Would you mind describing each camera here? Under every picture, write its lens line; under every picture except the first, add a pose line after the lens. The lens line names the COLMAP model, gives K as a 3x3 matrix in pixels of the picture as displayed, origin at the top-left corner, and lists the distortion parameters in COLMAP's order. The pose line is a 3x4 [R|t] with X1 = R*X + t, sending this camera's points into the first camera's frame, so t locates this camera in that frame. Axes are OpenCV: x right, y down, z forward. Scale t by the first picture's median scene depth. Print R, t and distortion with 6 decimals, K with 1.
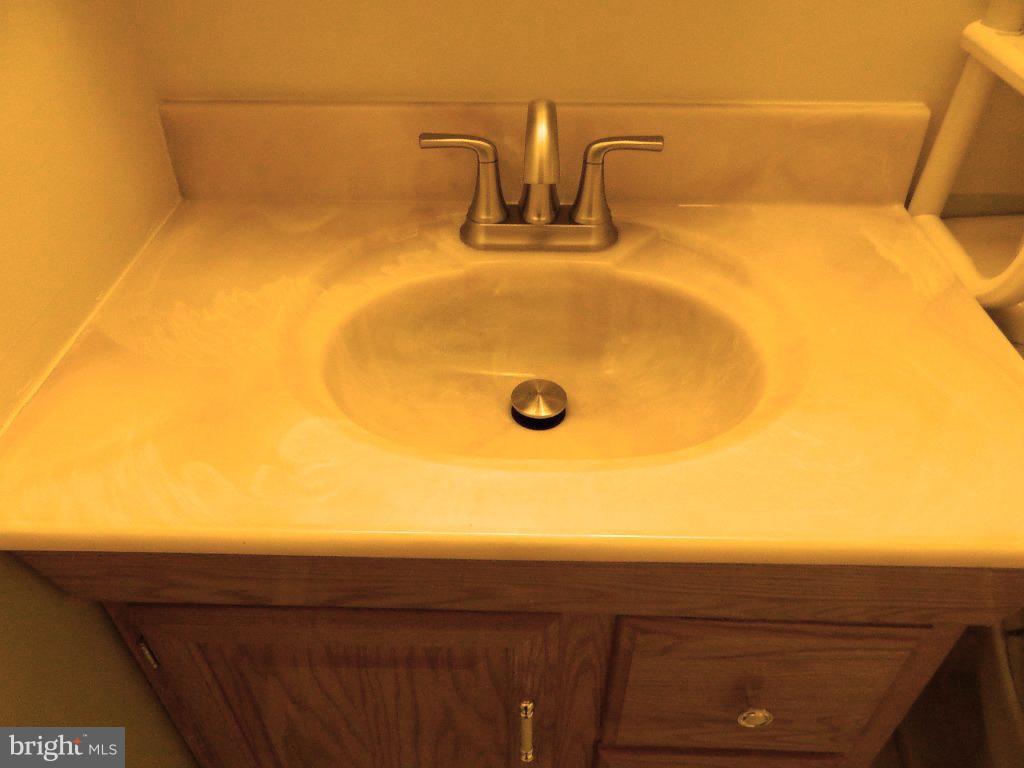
lens RADIAL K [[767.6, 0, 509.4], [0, 767.6, 372.7], [0, 0, 1]] dist [0.011131, -0.000067]
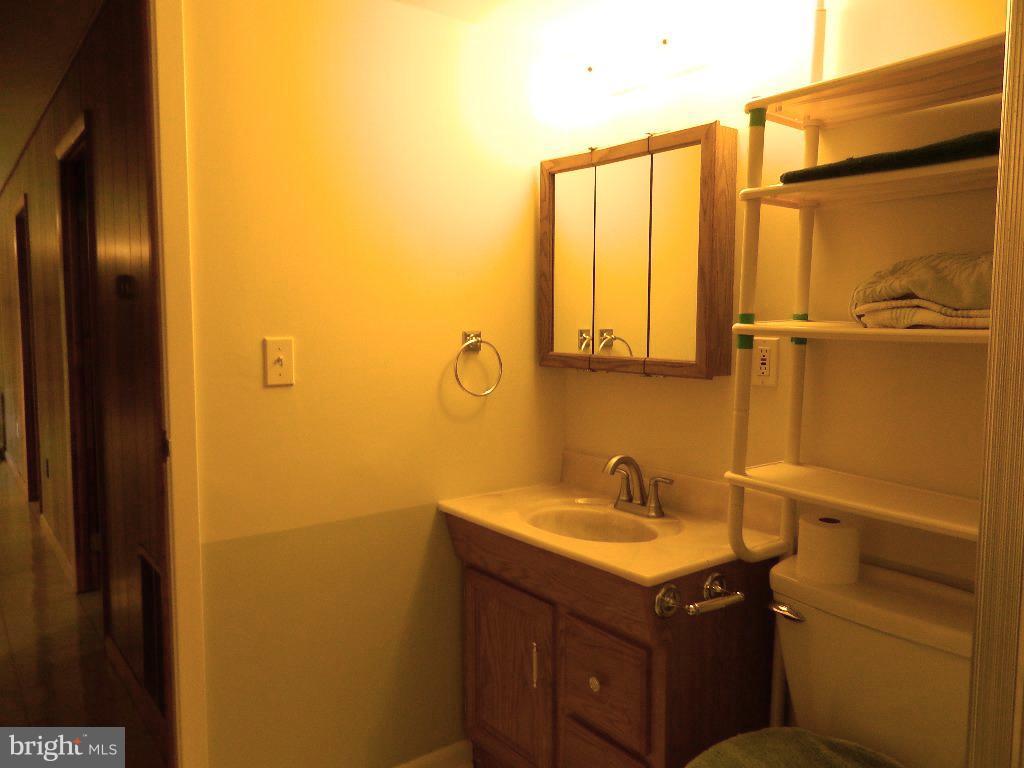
lens RADIAL K [[767.6, 0, 509.4], [0, 767.6, 372.7], [0, 0, 1]] dist [0.011131, -0.000067]
pose [[0.620675, 0.052776, -0.782290, 1.895080], [-0.511042, 0.783915, -0.352580, 0.635382], [0.594642, 0.618621, 0.513527, -0.962330]]
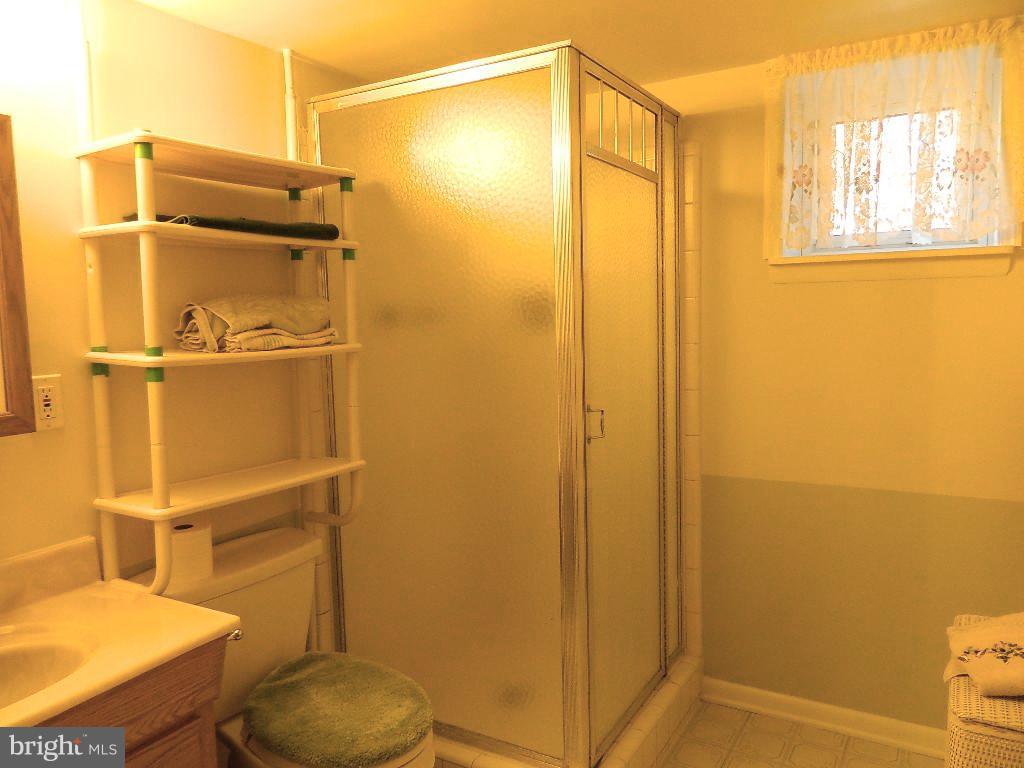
lens RADIAL K [[767.6, 0, 509.4], [0, 767.6, 372.7], [0, 0, 1]] dist [0.011131, -0.000067]
pose [[0.488567, -0.095010, 0.867338, -0.777493], [0.591213, 0.767117, -0.248996, 0.576211], [-0.641693, 0.634432, 0.430959, -1.071396]]
